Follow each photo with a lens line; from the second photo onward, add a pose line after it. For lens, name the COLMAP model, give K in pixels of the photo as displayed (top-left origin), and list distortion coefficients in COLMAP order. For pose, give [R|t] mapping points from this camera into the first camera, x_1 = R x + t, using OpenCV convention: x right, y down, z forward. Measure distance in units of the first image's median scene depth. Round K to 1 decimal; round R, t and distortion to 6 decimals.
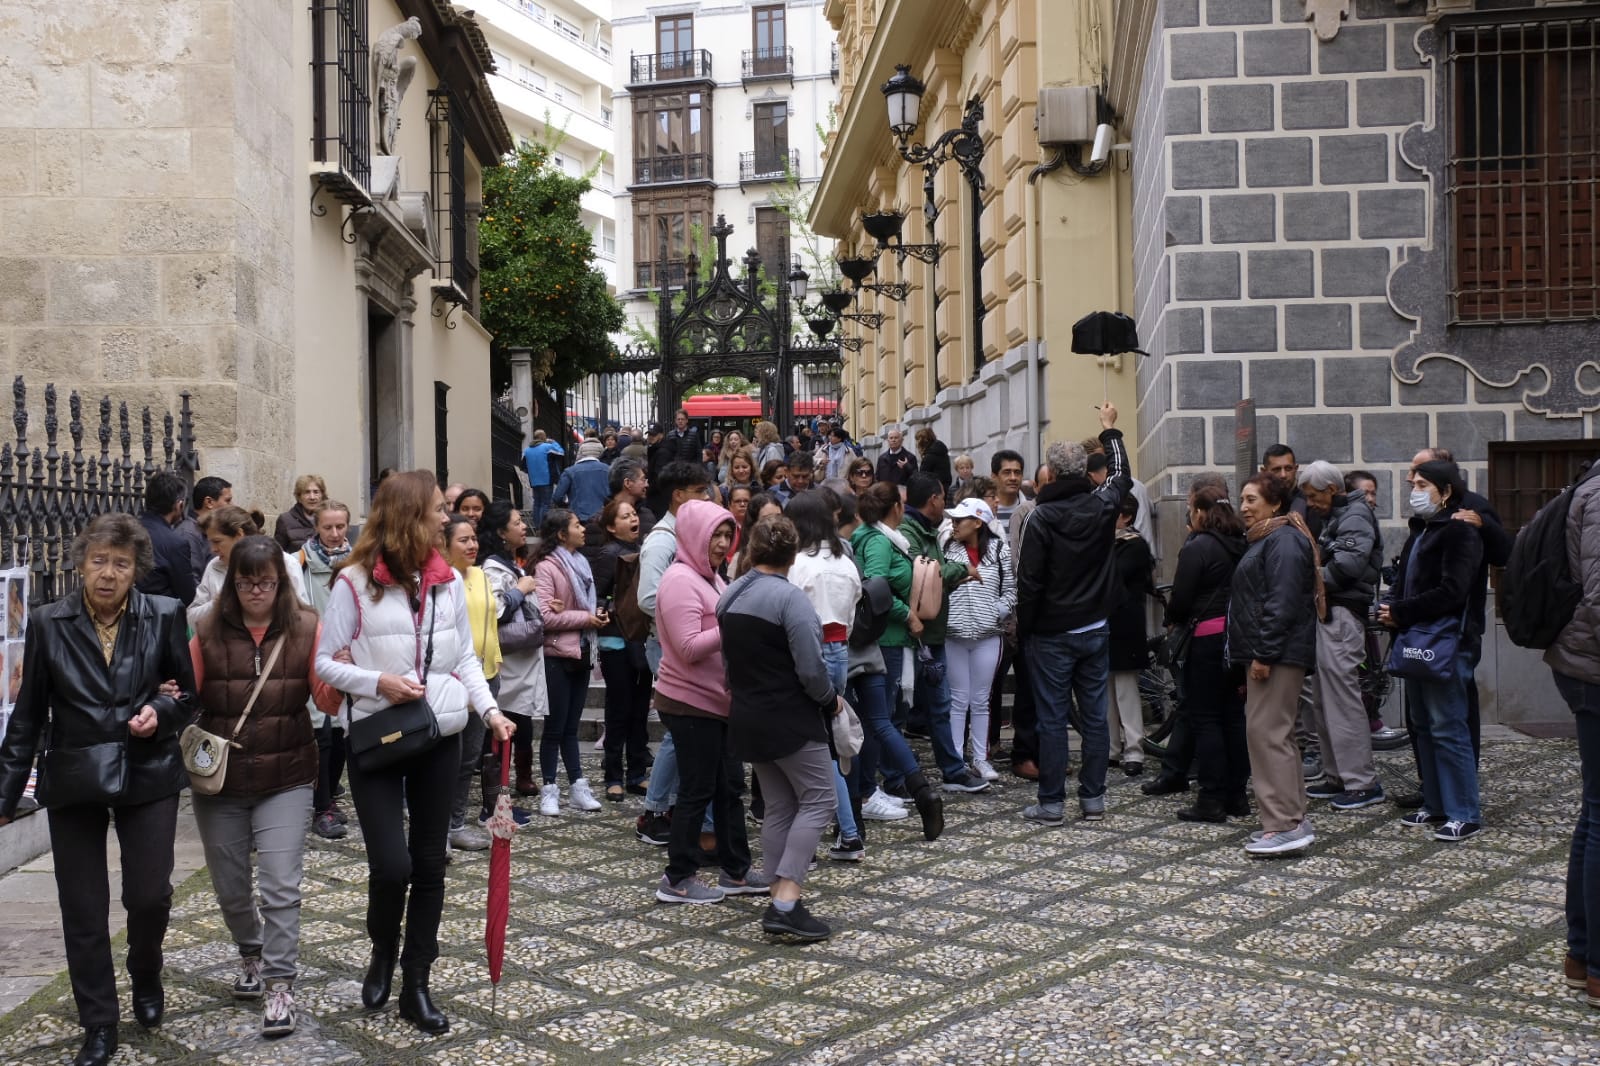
lens RADIAL K [[2467.3, 0, 797.1], [0, 2467.3, 570.7], [0, 0, 1]] dist [0.027632, 0.051549]
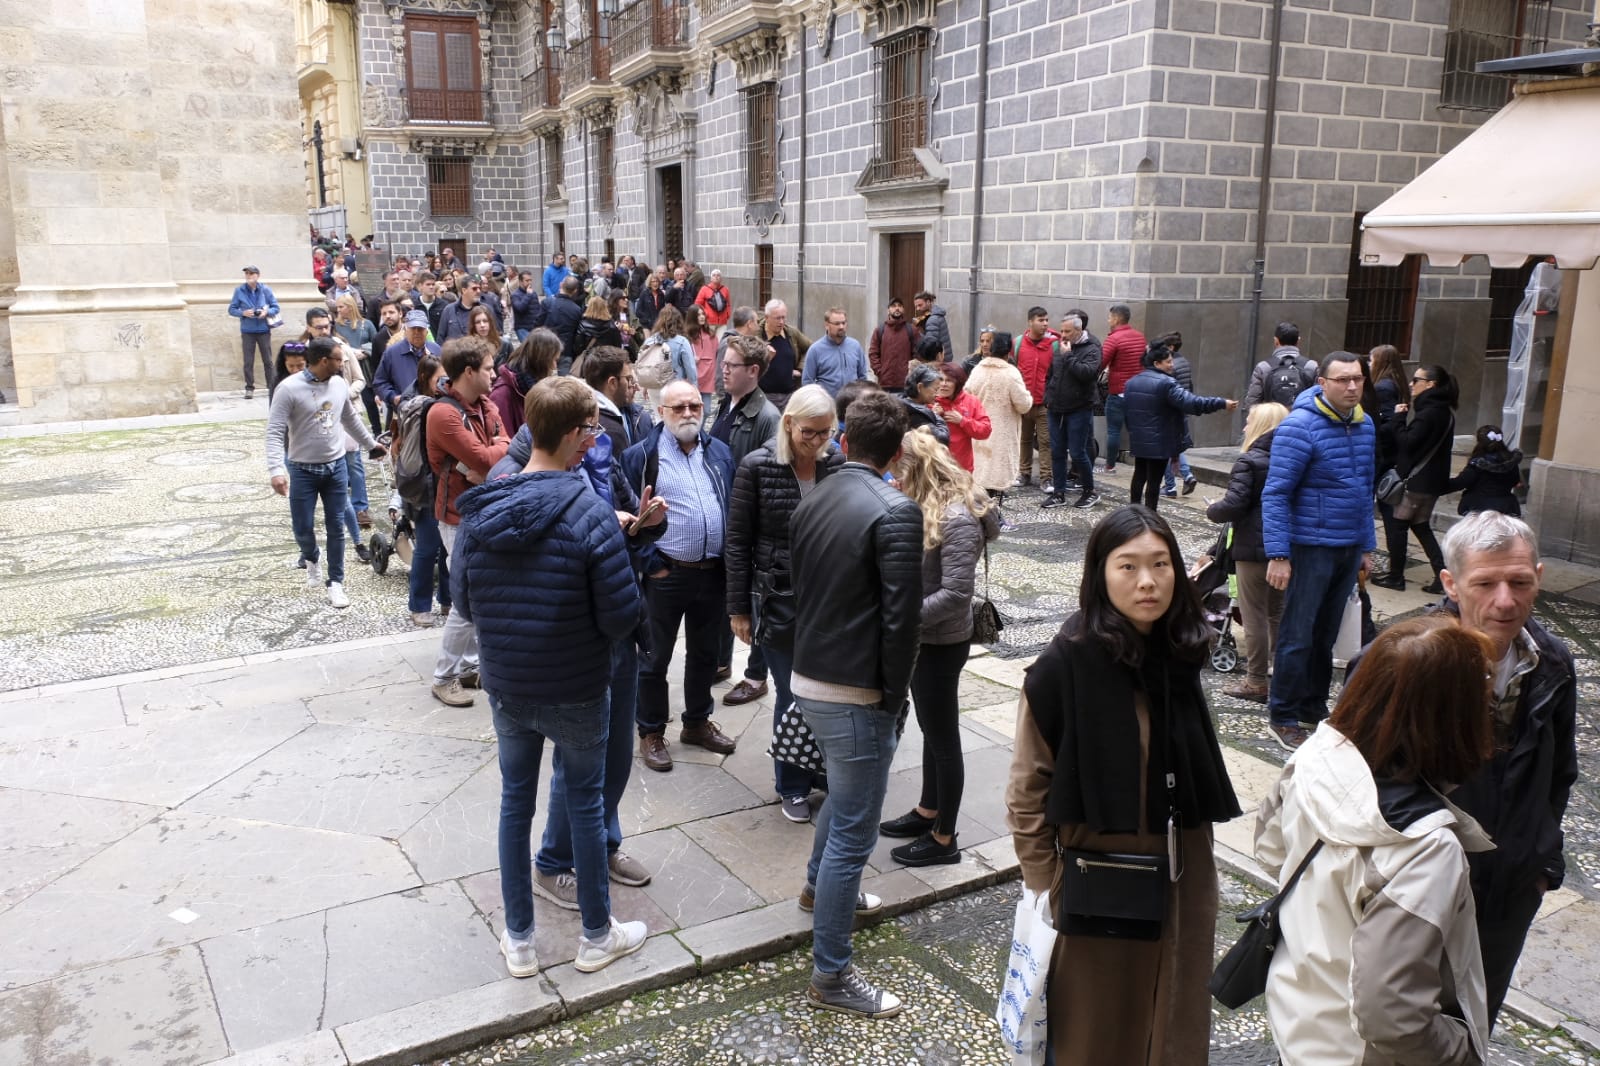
lens RADIAL K [[1198.0, 0, 771.3], [0, 1198.0, 509.0], [0, 0, 1]] dist [-0.037237, 0.014720]
pose [[0.903453, -0.074761, 0.422118, -0.108458], [-0.008005, 0.981562, 0.190977, 0.012066], [-0.428613, -0.175918, 0.886196, -0.924185]]
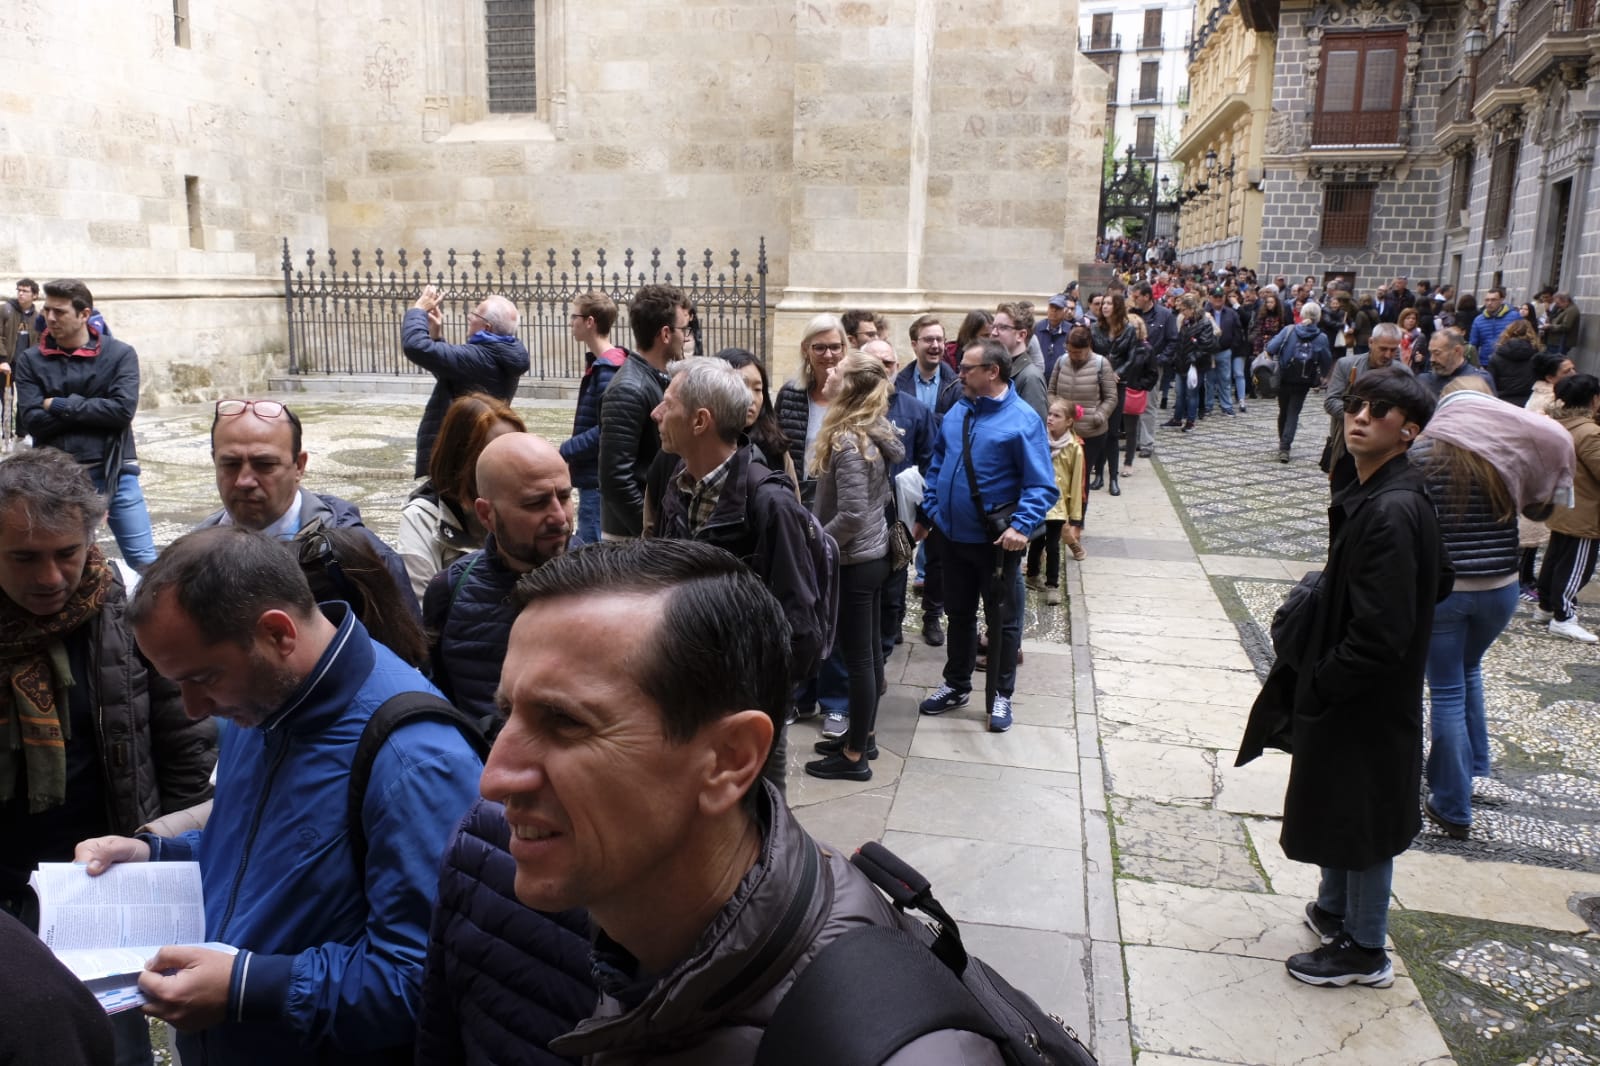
lens RADIAL K [[1198.0, 0, 771.3], [0, 1198.0, 509.0], [0, 0, 1]] dist [-0.037237, 0.014720]
pose [[0.955371, 0.090183, -0.281308, -0.035542], [-0.039806, 0.982878, 0.179908, 0.017542], [0.292716, -0.160682, 0.942602, -0.906555]]
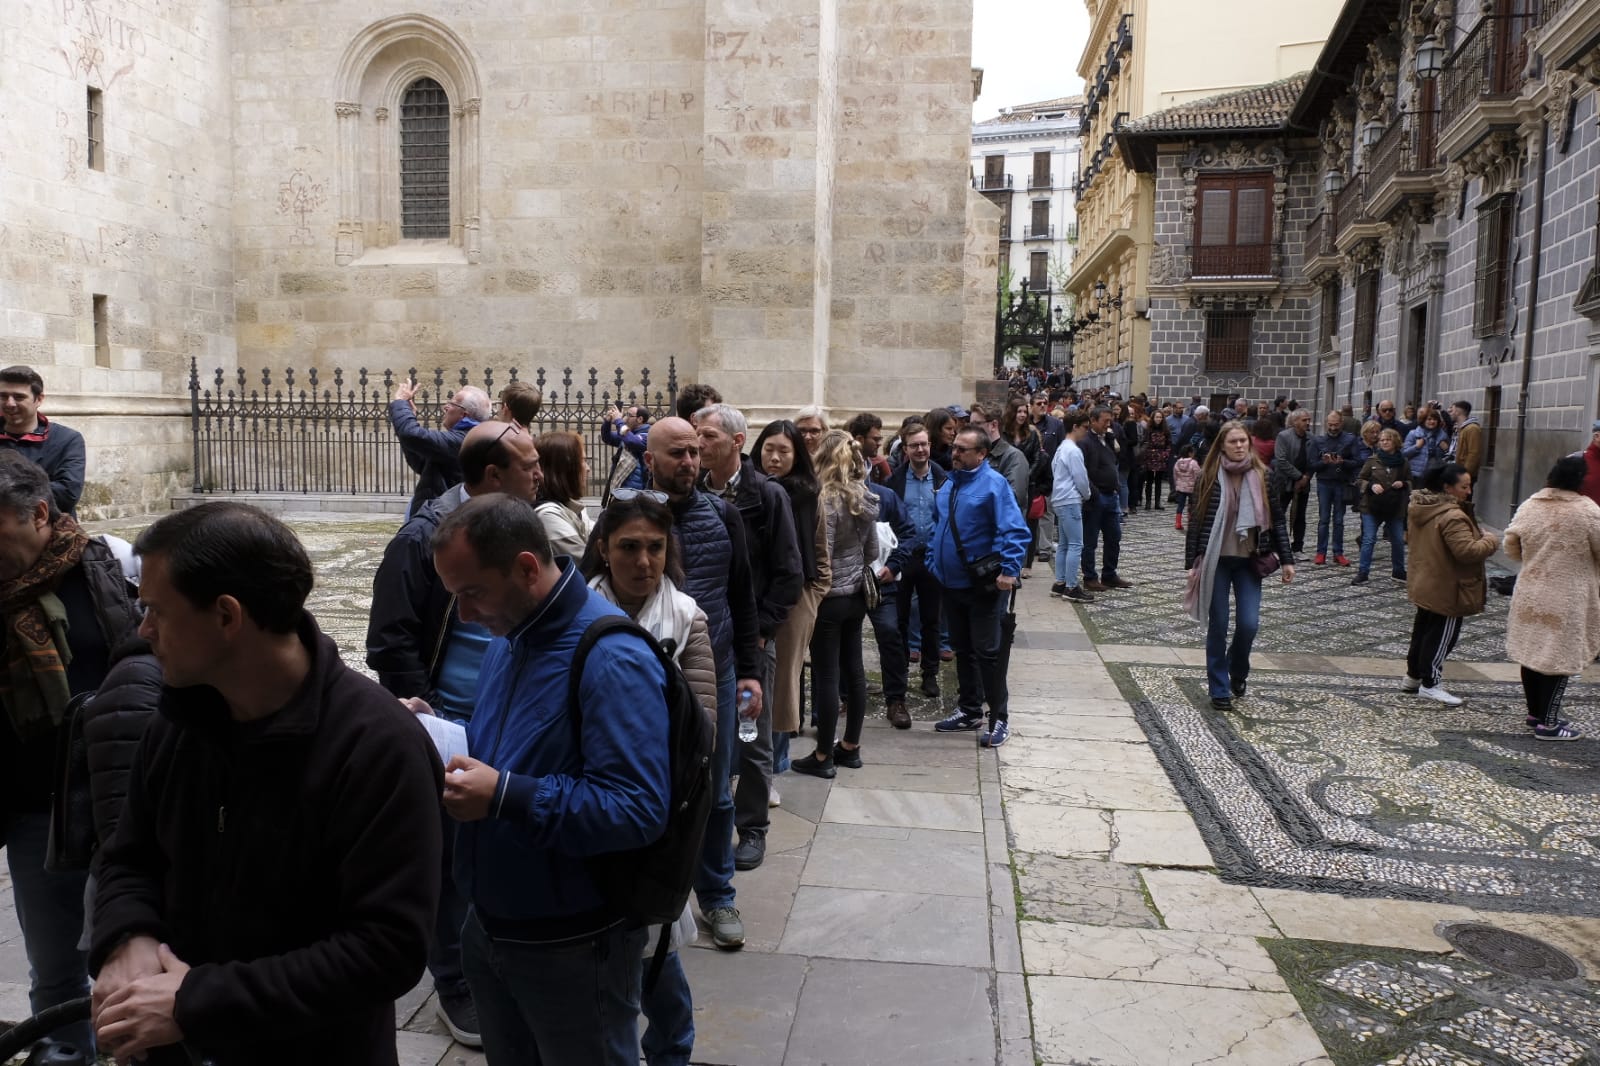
lens RADIAL K [[1198.0, 0, 771.3], [0, 1198.0, 509.0], [0, 0, 1]] dist [-0.037237, 0.014720]
pose [[0.974846, 0.051784, -0.216779, -0.033833], [-0.036637, 0.996635, 0.073321, 0.021433], [0.219846, -0.063534, 0.973463, -0.912775]]
